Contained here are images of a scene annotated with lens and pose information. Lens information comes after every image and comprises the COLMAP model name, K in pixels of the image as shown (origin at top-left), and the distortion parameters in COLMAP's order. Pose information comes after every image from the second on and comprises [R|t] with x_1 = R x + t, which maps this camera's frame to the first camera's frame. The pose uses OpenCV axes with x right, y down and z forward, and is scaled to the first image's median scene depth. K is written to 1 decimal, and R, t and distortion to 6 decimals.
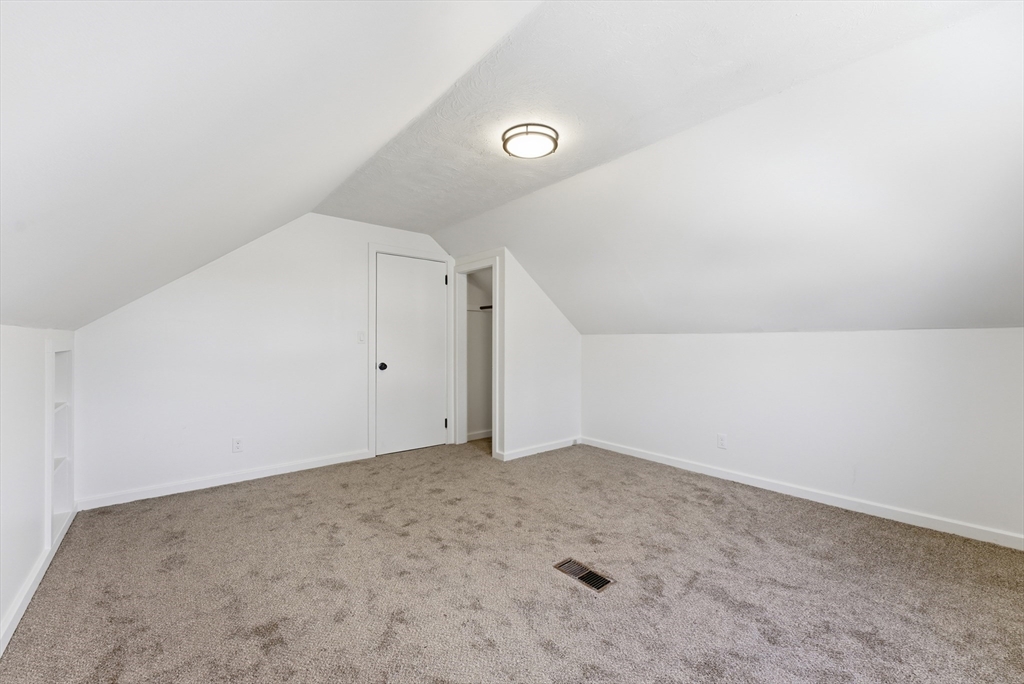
lens RADIAL K [[414.1, 0, 513.6], [0, 414.1, 343.3], [0, 0, 1]] dist [-0.001302, 0.000165]
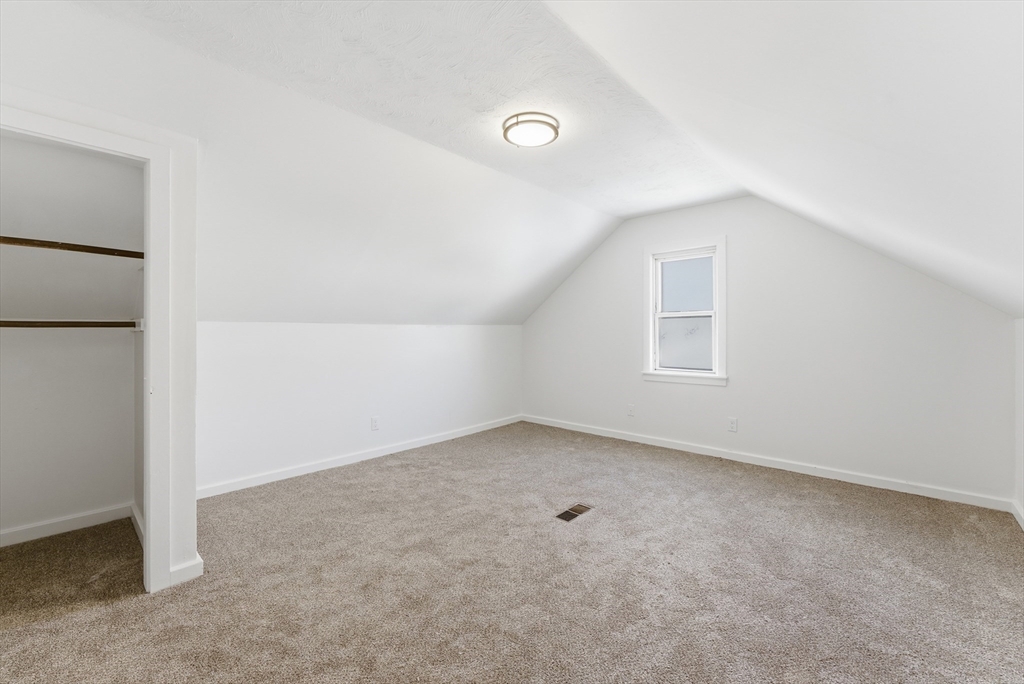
lens RADIAL K [[417.1, 0, 507.8], [0, 417.1, 334.4], [0, 0, 1]] dist [-0.003366, 0.000111]
pose [[-0.121717, -0.007314, 0.992538, -0.775937], [0.004488, 0.999959, 0.007919, -0.007892], [-0.992555, 0.005419, -0.121679, 0.964357]]
